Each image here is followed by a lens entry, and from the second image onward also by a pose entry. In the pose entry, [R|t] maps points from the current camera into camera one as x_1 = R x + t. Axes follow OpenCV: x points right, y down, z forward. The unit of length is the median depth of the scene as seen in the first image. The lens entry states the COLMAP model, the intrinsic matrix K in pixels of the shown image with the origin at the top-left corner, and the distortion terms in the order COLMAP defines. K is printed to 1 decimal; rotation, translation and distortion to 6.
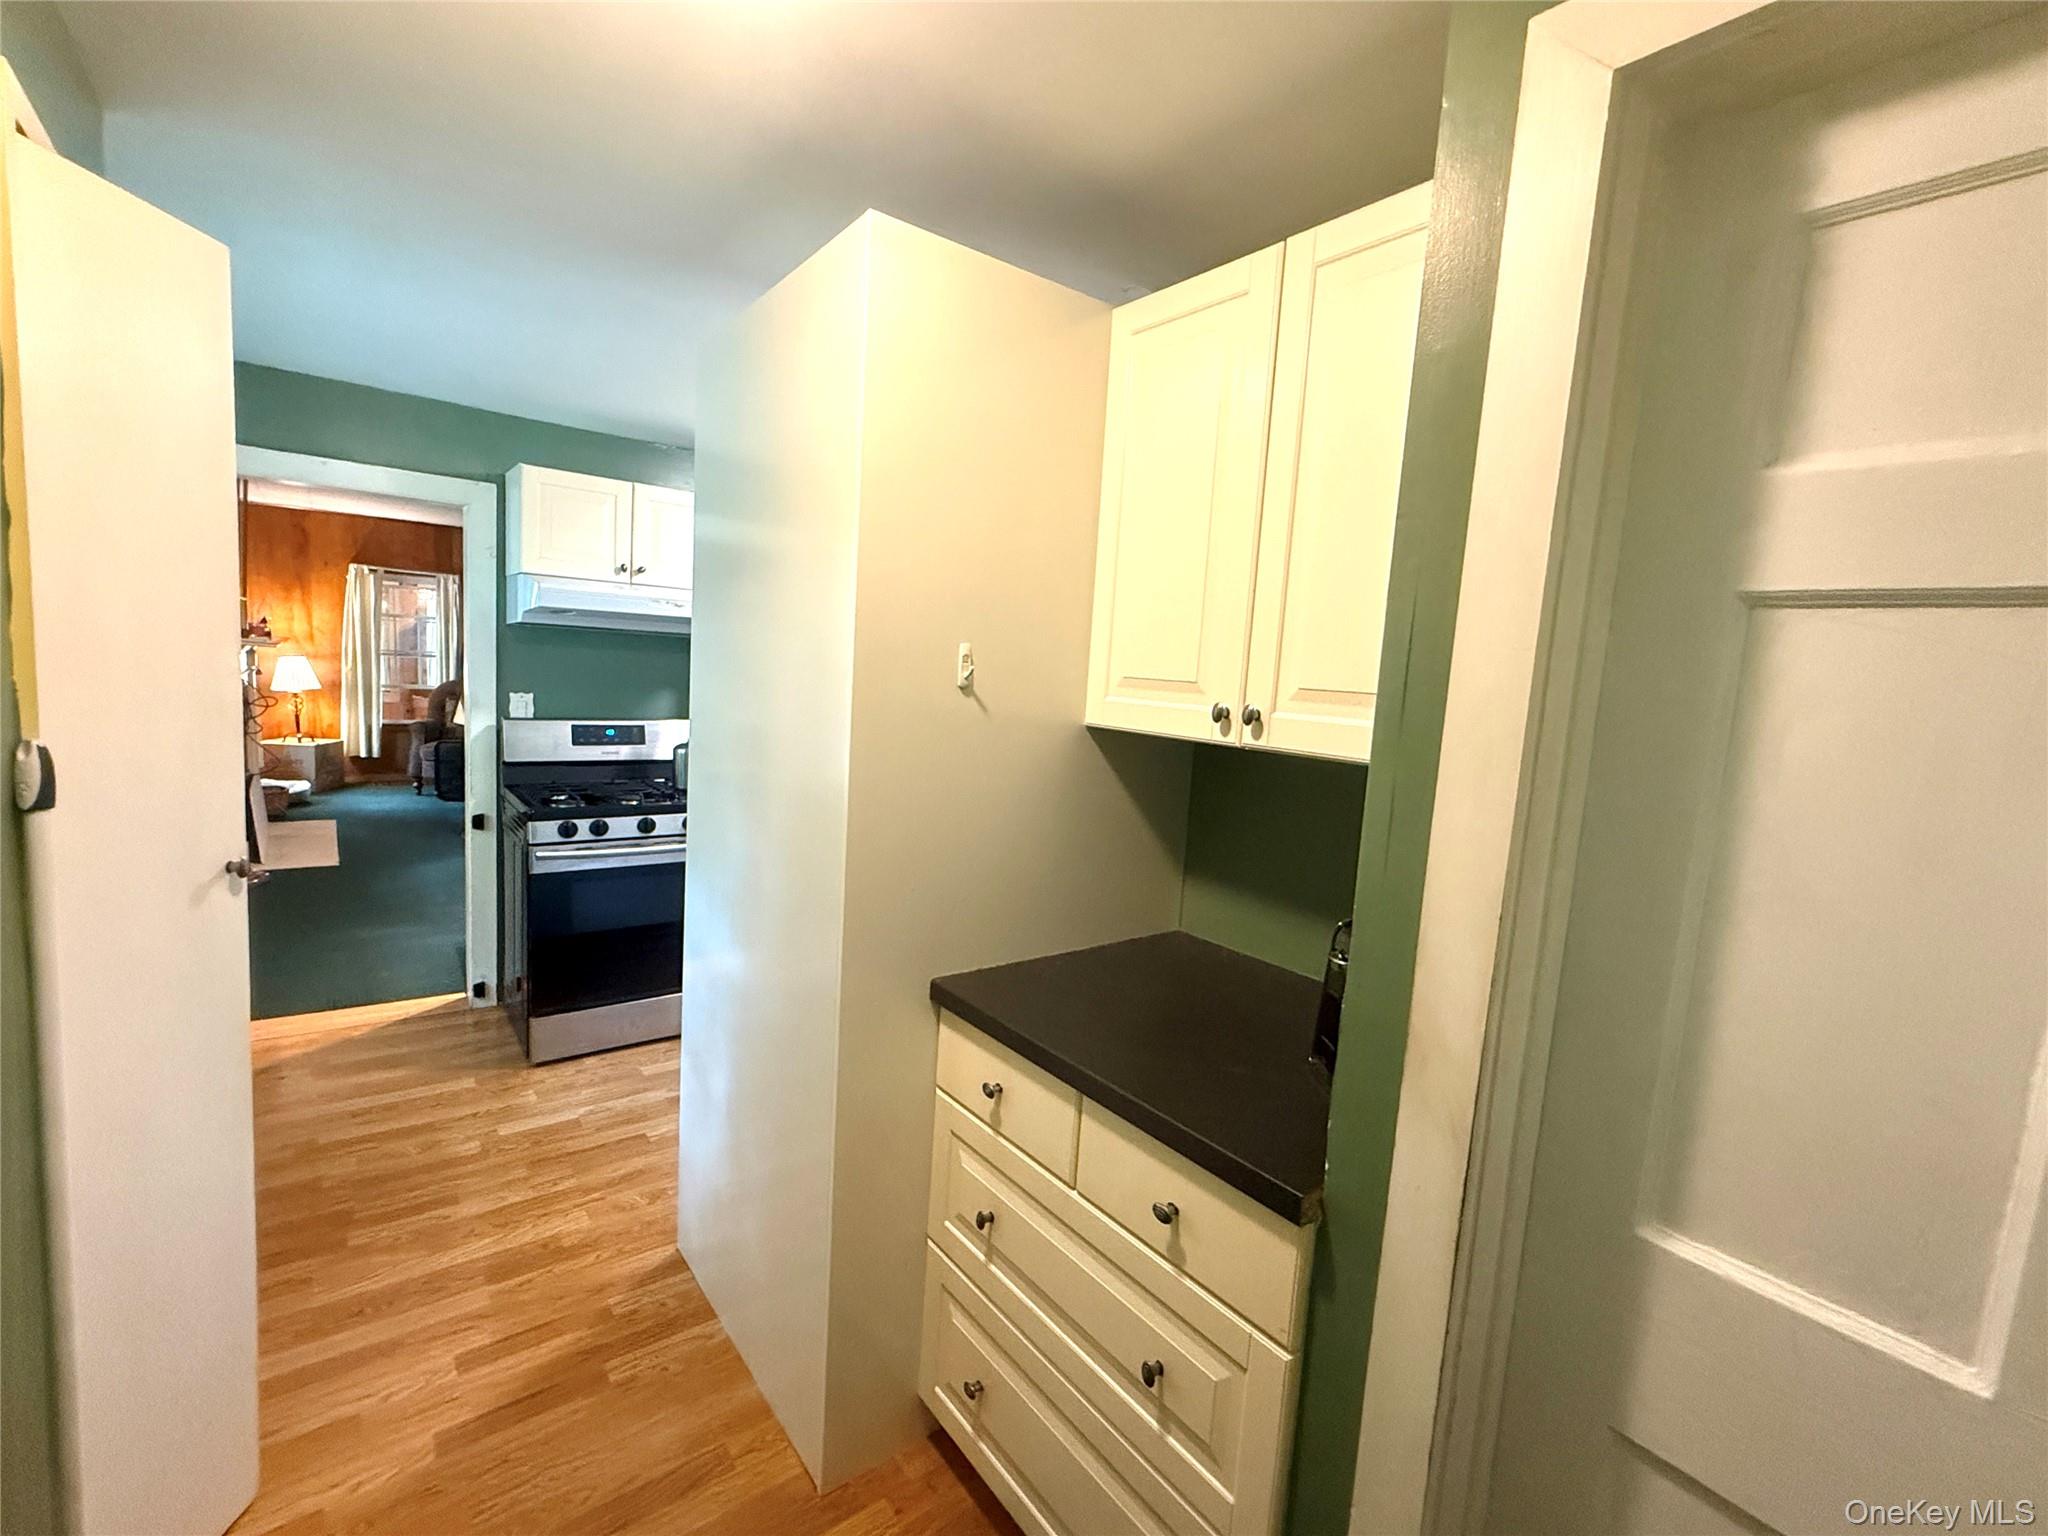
lens RADIAL K [[925.1, 0, 1024.0], [0, 925.1, 768.0], [0, 0, 1]] dist [0.000237, -0.000178]
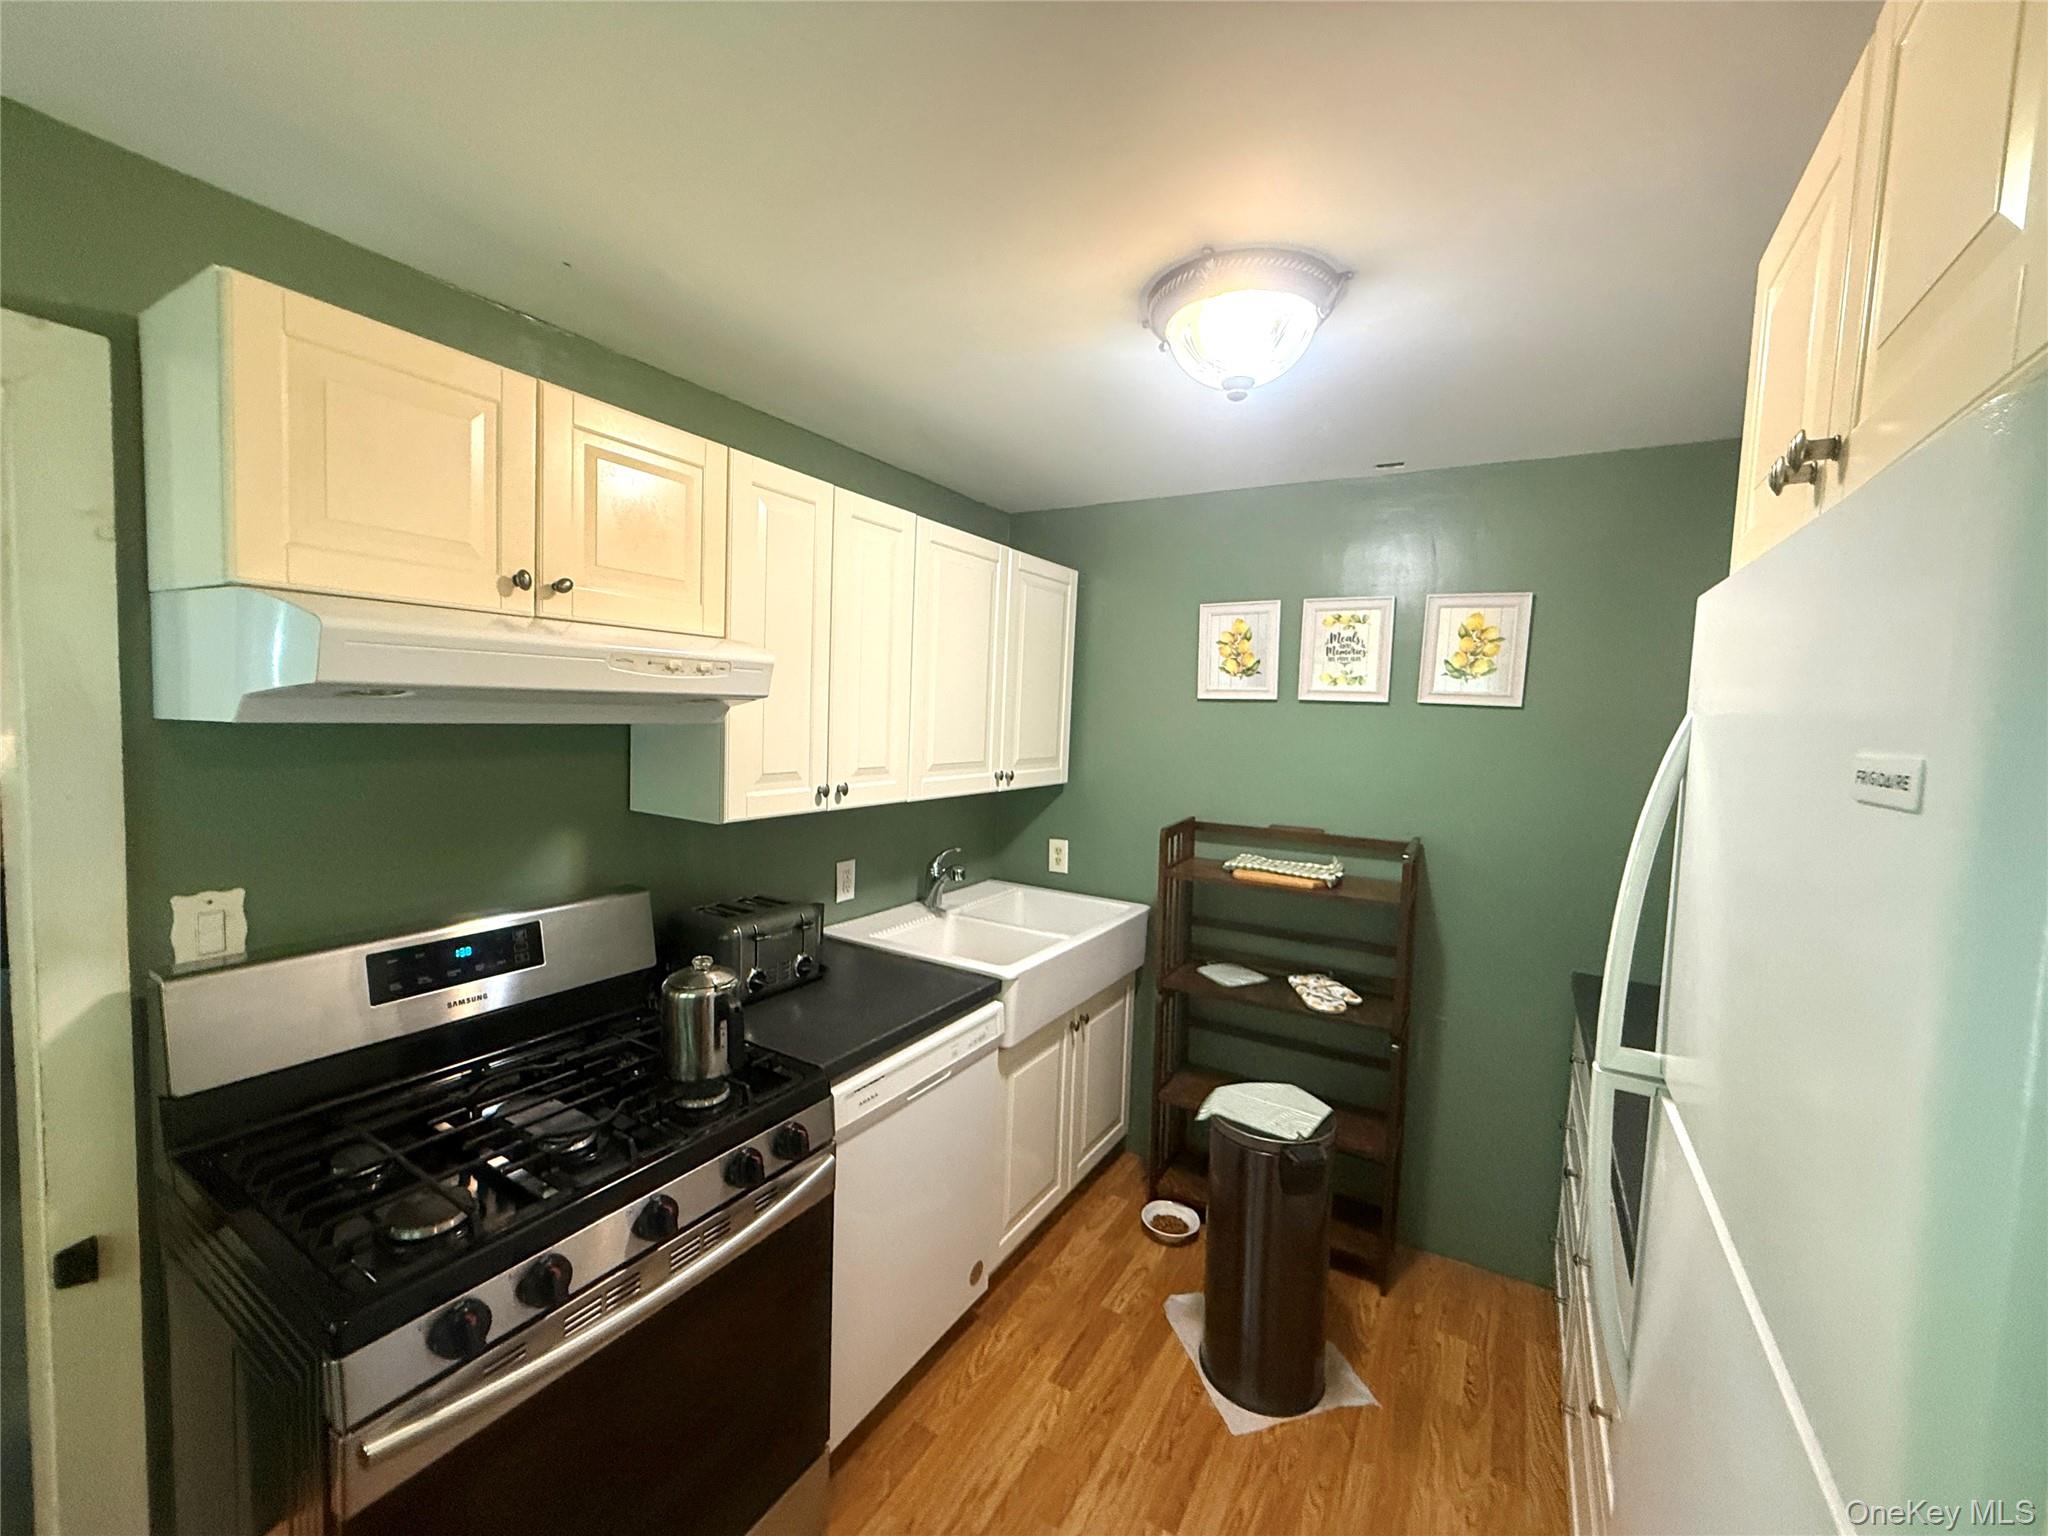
lens RADIAL K [[819.2, 0, 1015.0], [0, 819.2, 766.4], [0, 0, 1]] dist [-0.000482, 0.000243]
pose [[0.930696, -0.055459, 0.361566, -0.361859], [0.065592, 0.997721, -0.015800, -0.110862], [-0.359866, 0.038421, 0.932213, 0.575082]]
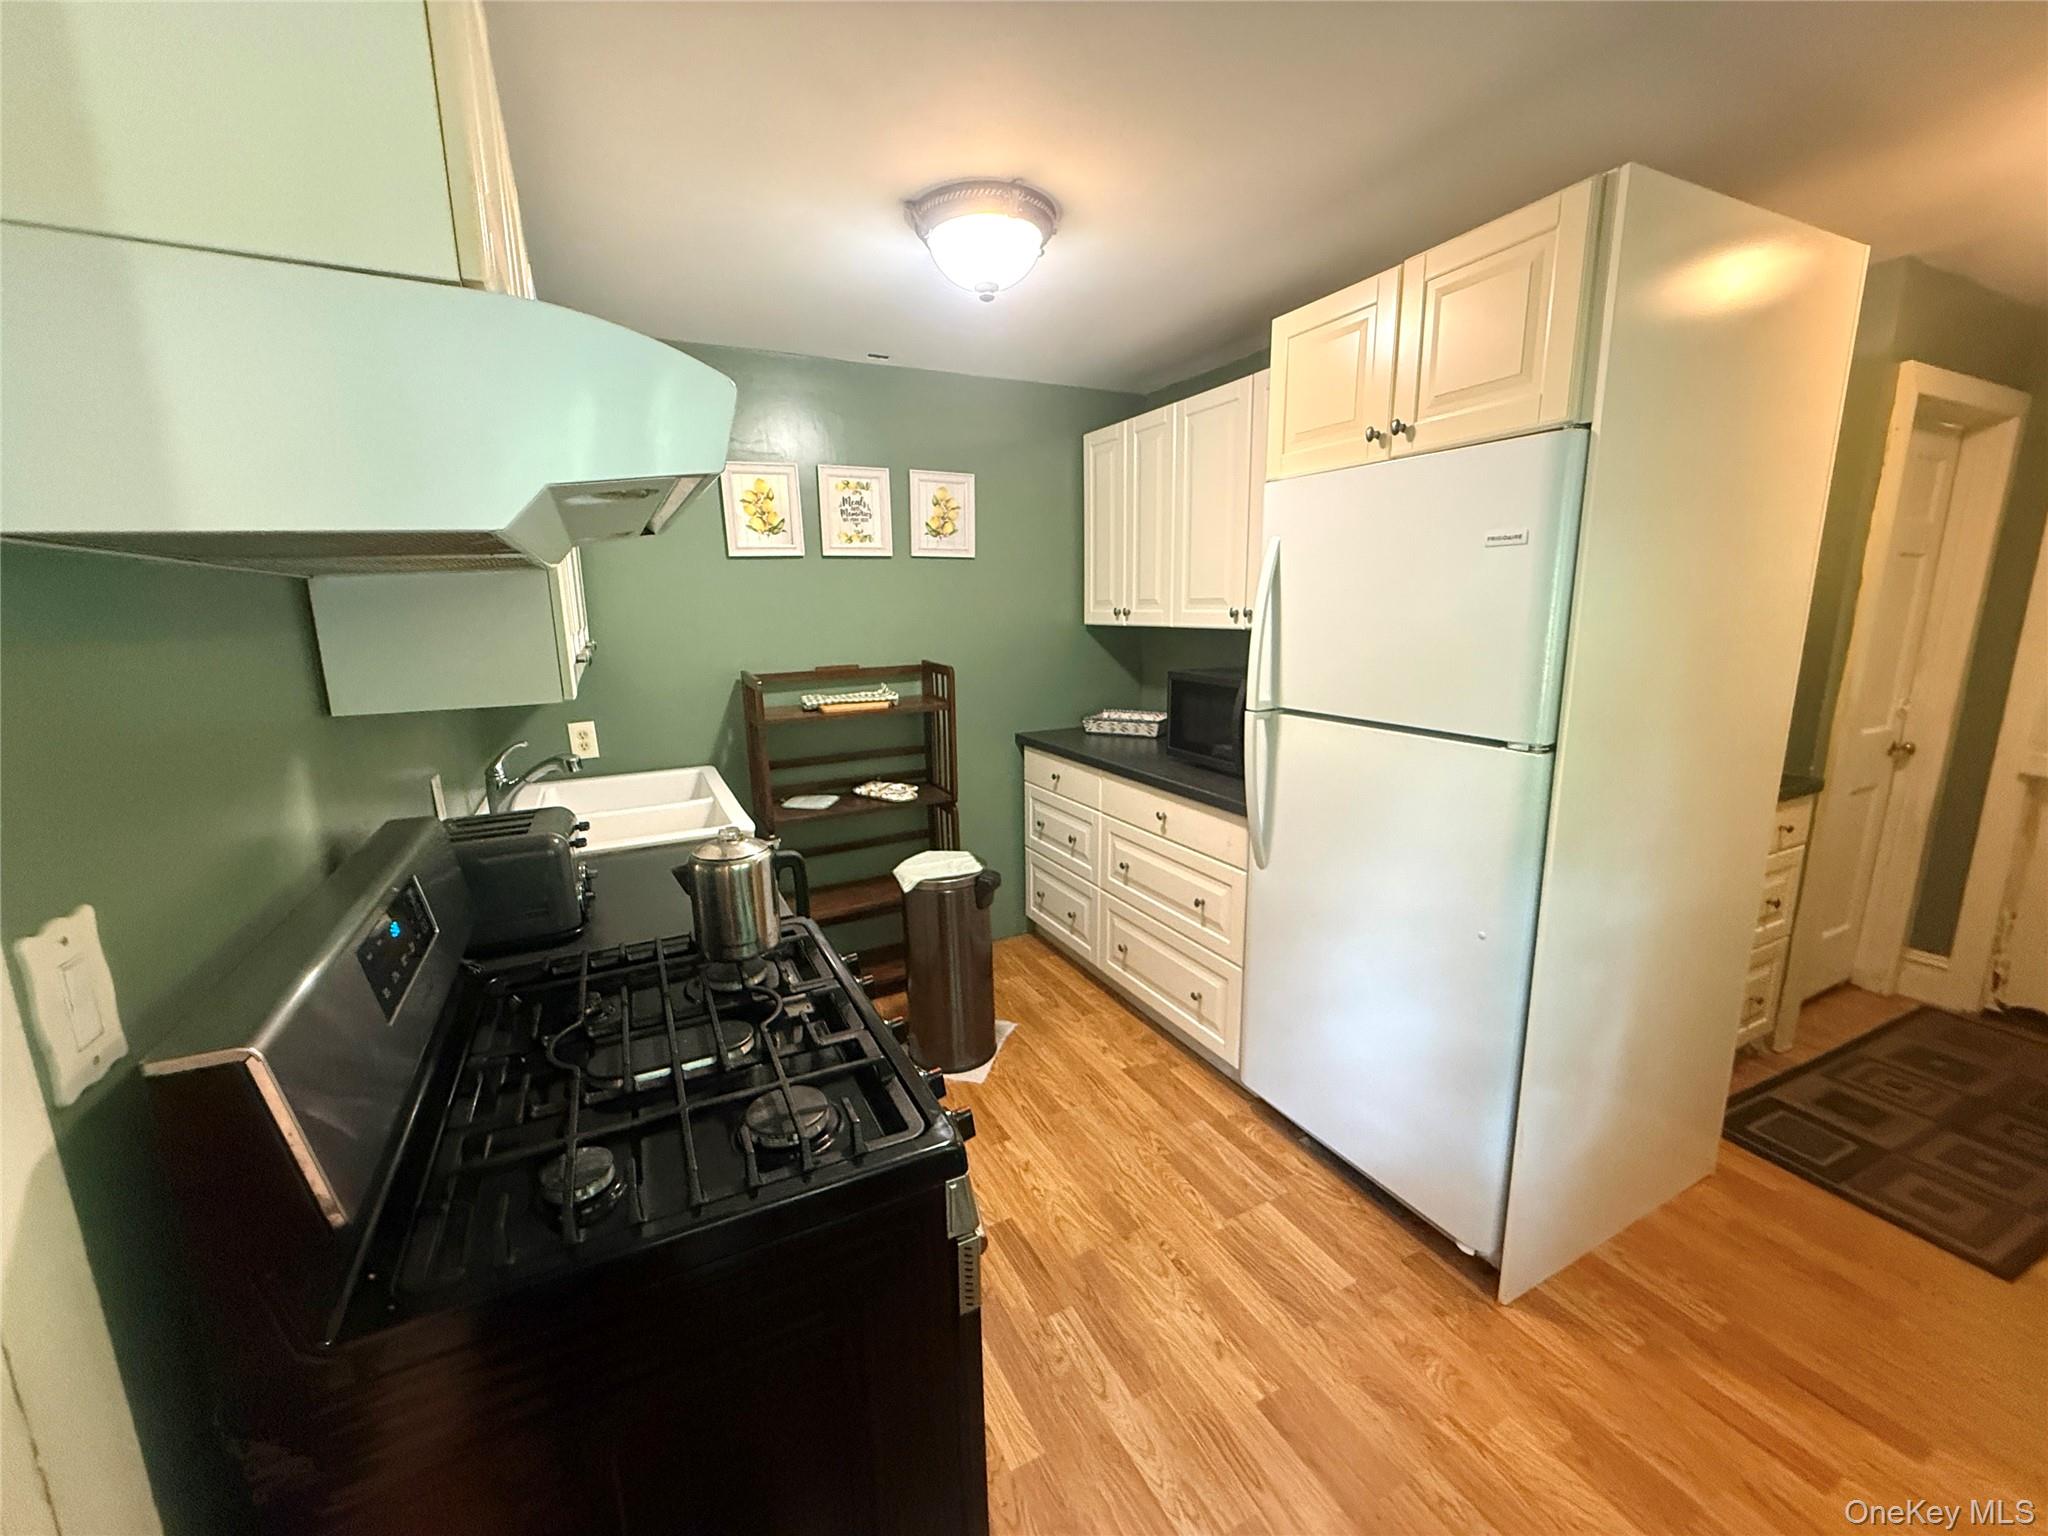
lens RADIAL K [[810.7, 0, 1053.8], [0, 810.7, 755.1], [0, 0, 1]] dist [-0.000107, 0.000222]
pose [[0.173586, -0.265391, 0.948386, -0.664591], [0.138434, 0.960019, 0.243308, -0.138552], [-0.975040, 0.089054, 0.203385, 0.783601]]
